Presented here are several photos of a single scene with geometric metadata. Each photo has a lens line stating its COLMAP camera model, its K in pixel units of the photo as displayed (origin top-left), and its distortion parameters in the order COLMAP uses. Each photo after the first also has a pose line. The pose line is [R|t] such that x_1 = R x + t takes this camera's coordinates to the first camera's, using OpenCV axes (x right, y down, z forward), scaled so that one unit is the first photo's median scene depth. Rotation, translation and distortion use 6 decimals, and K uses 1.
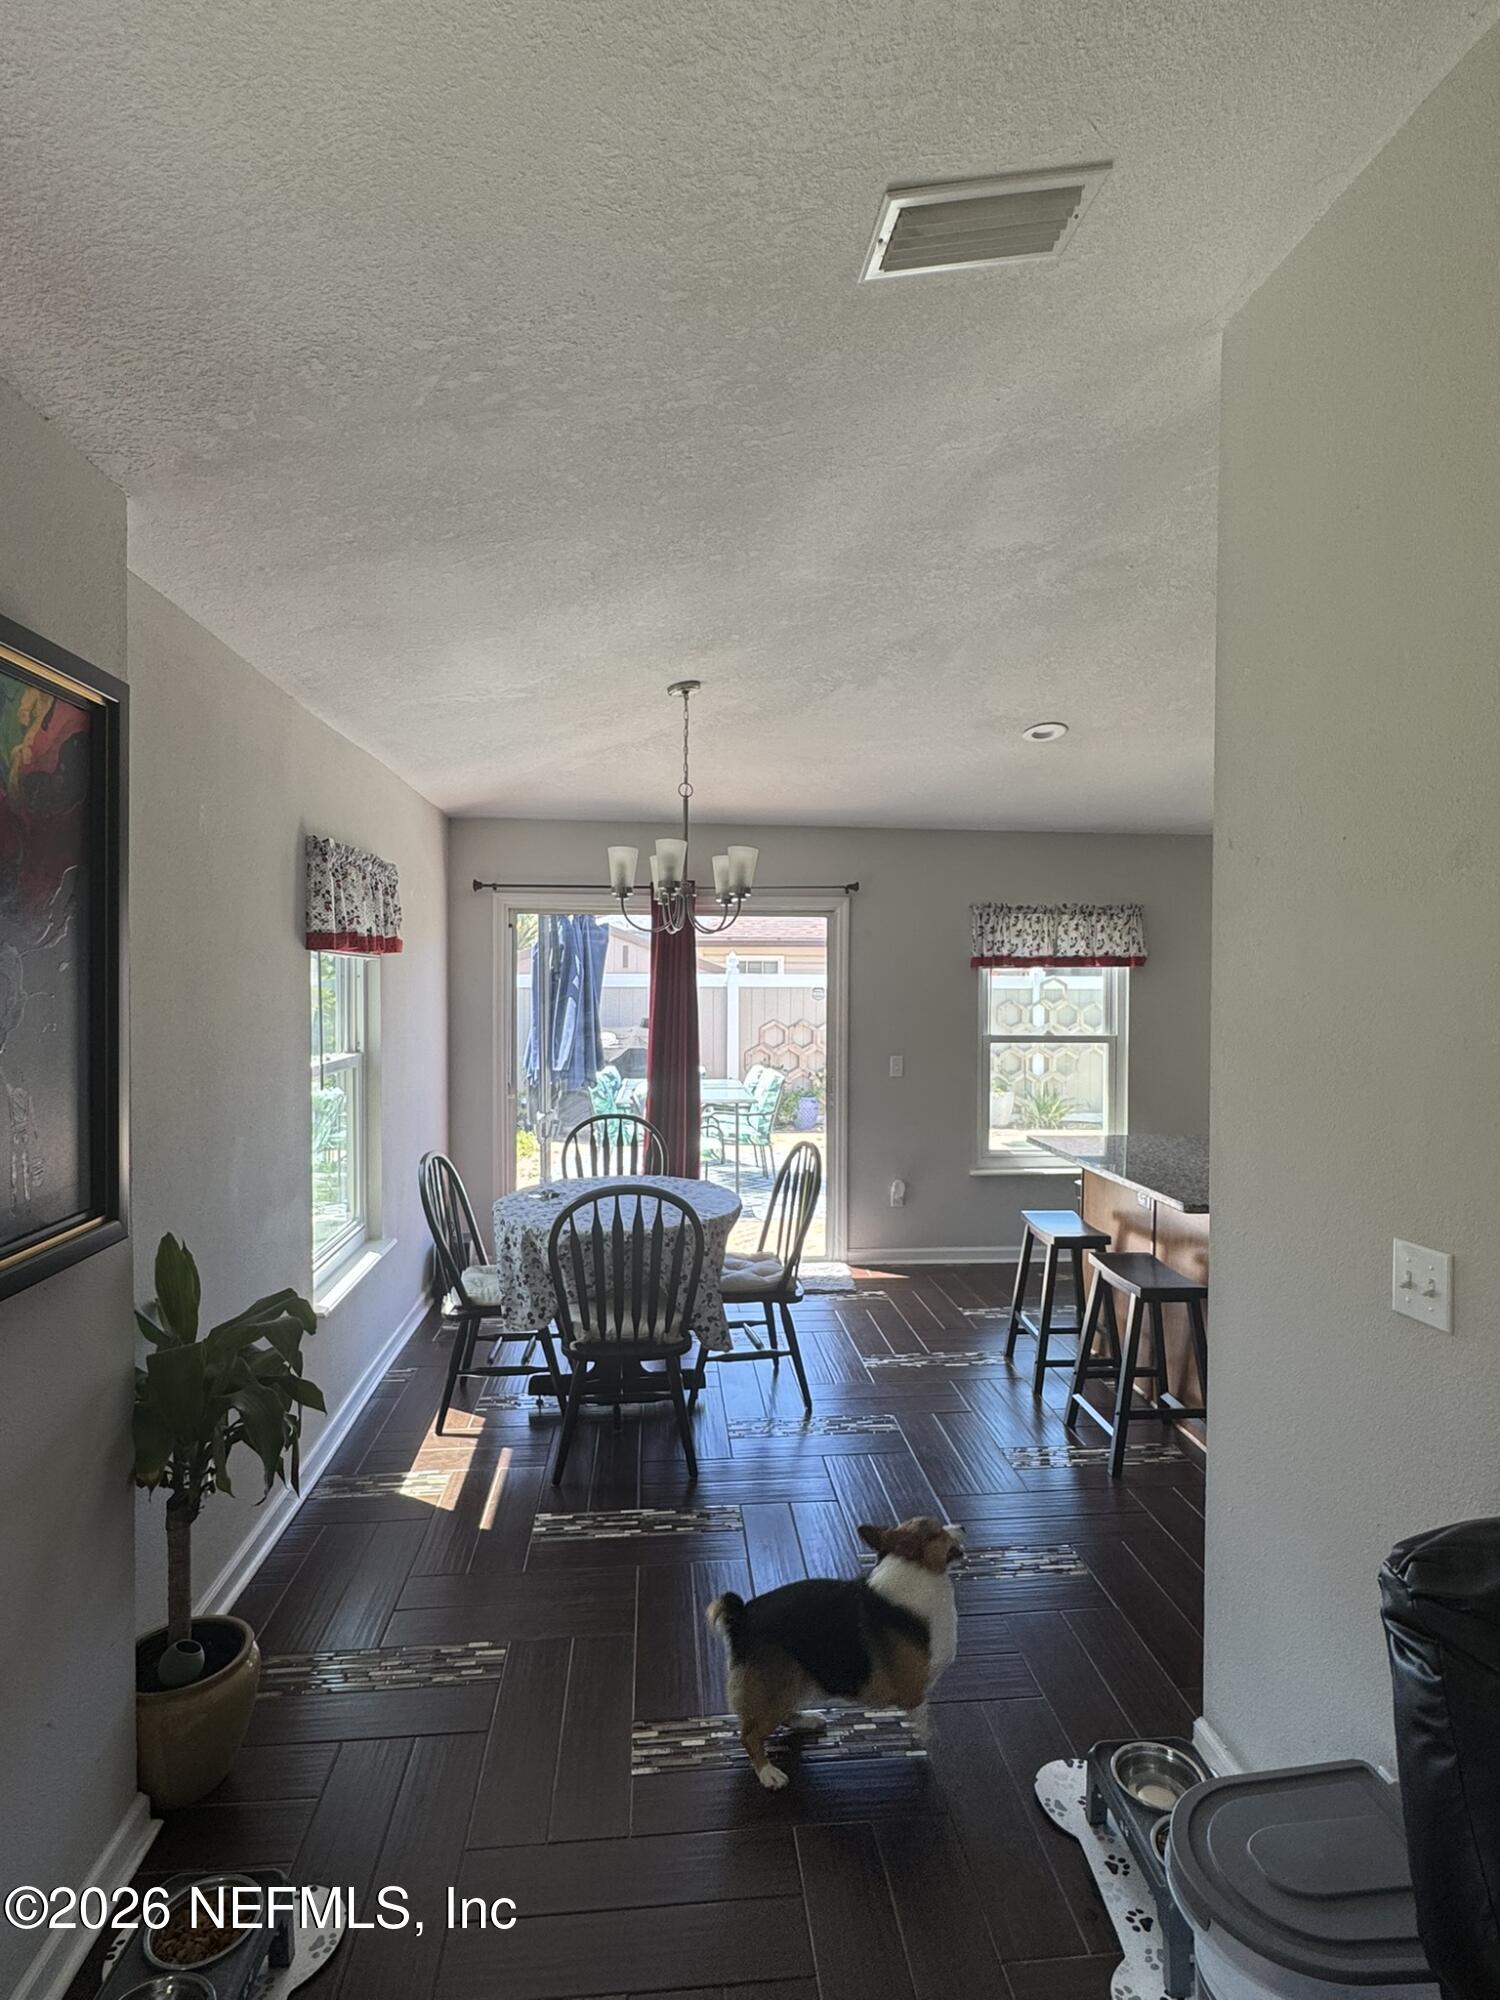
lens RADIAL K [[1056.4, 0, 750.8], [0, 1056.4, 996.7], [0, 0, 1]] dist [-0.002787, -0.000159]
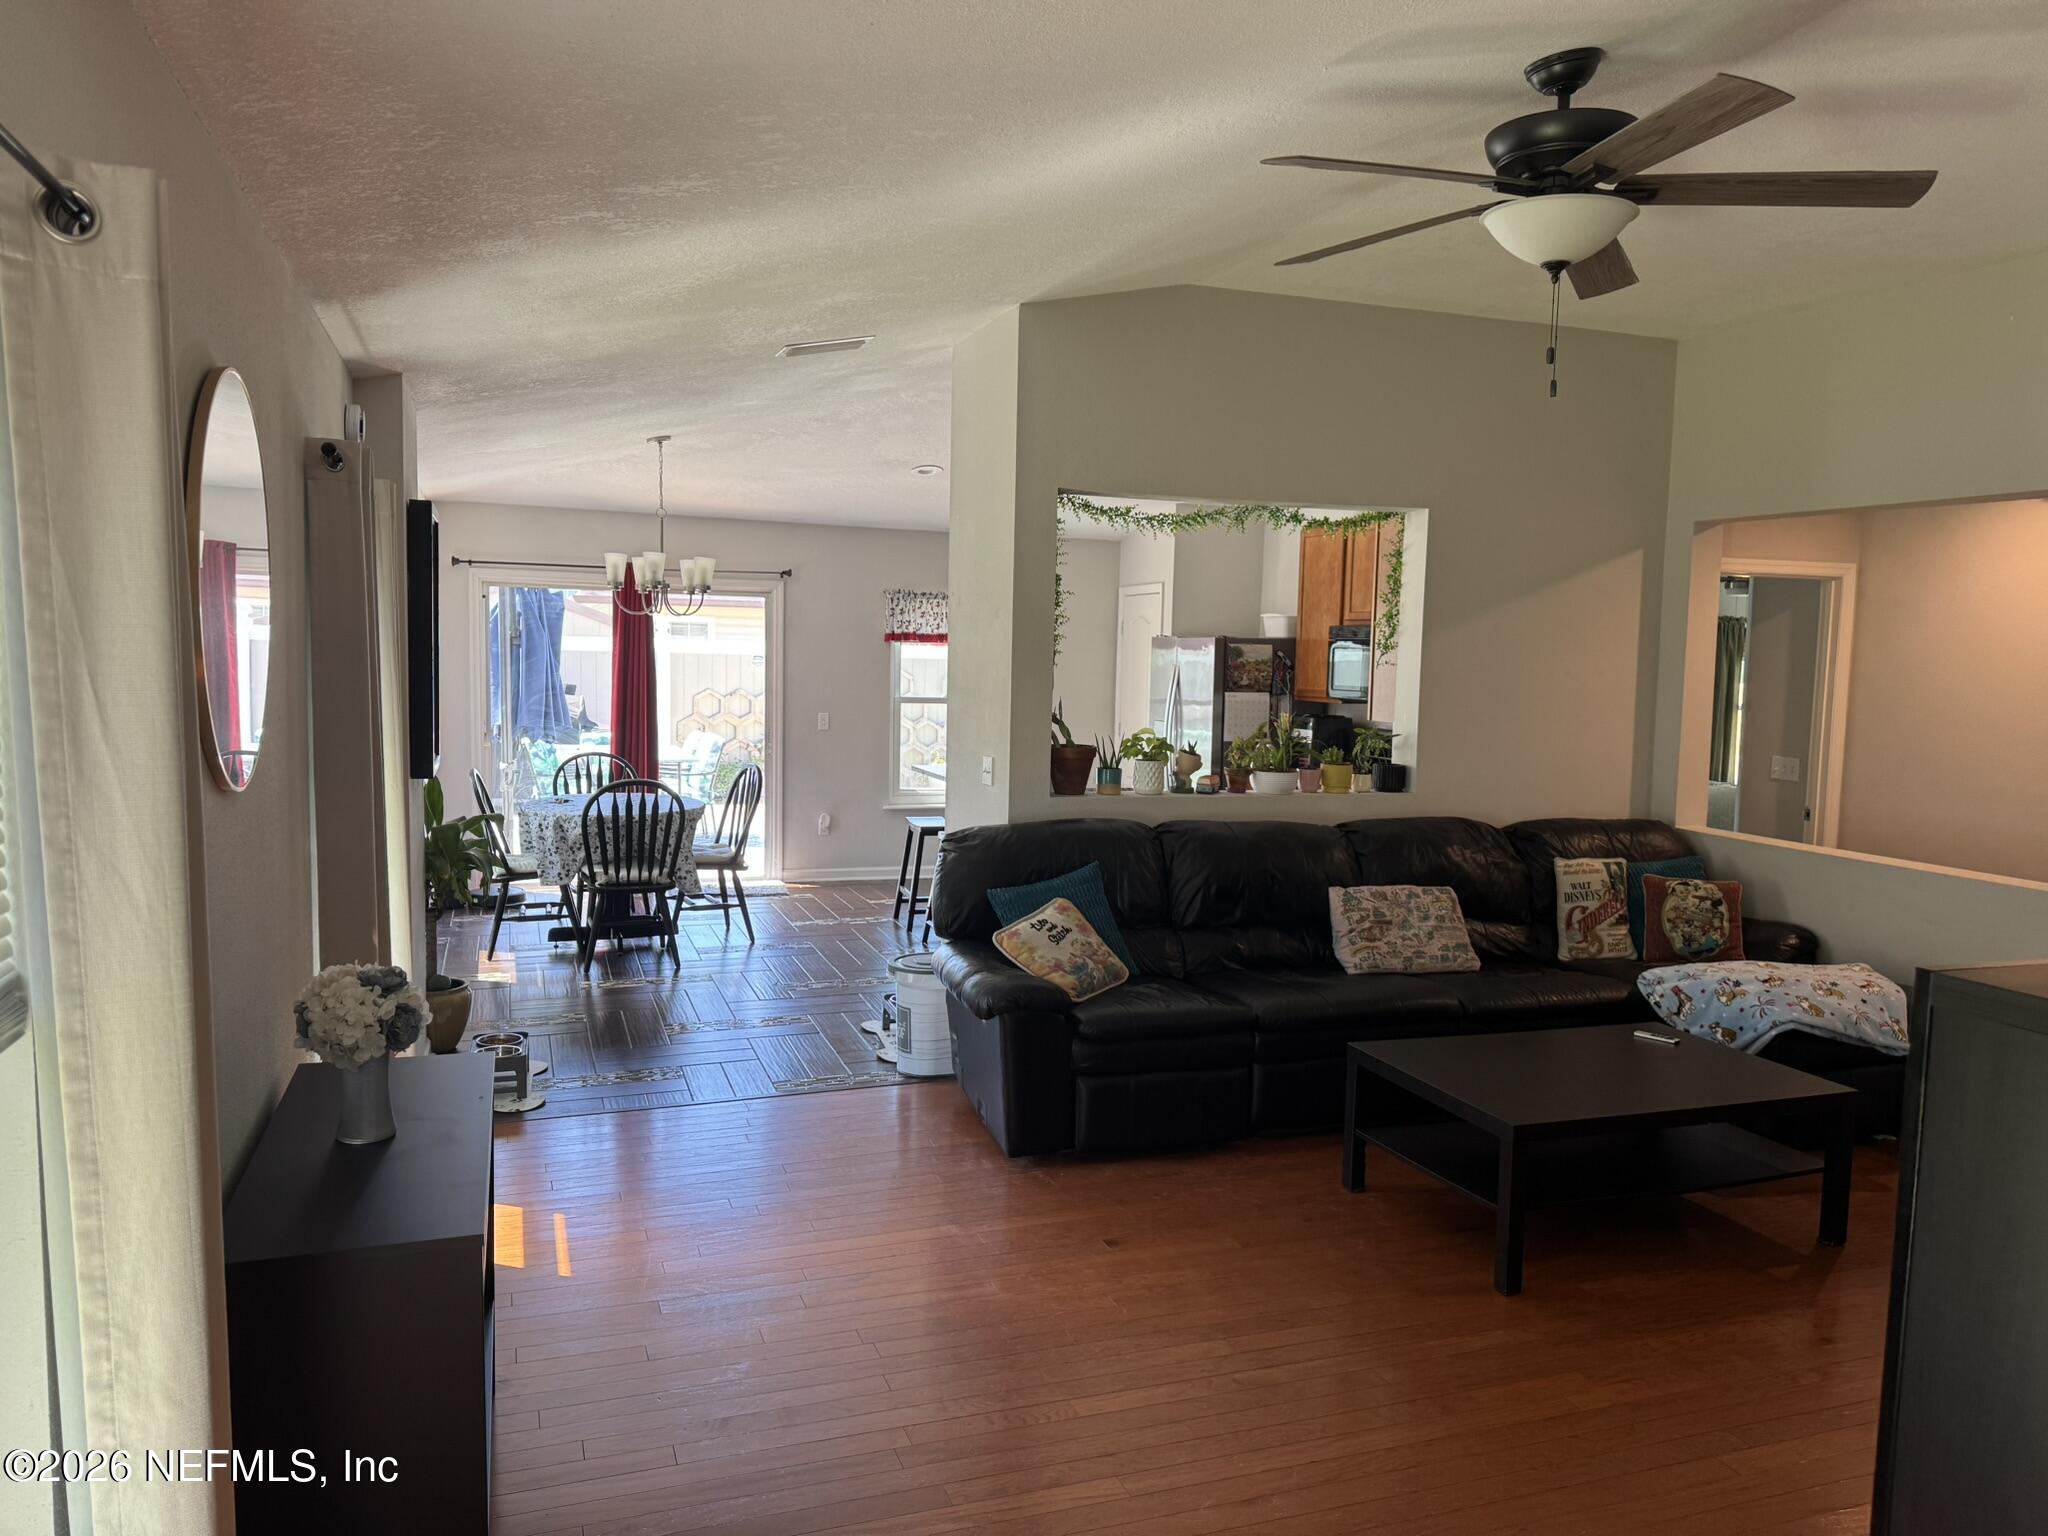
lens RADIAL K [[1432.0, 0, 1039.6], [0, 1432.0, 774.7], [0, 0, 1]] dist [0.098629, 0.001160]
pose [[0.966432, -0.006174, 0.256847, -0.064273], [-0.013049, 0.997241, 0.073072, 0.003737], [-0.256590, -0.073970, 0.963686, -0.904289]]
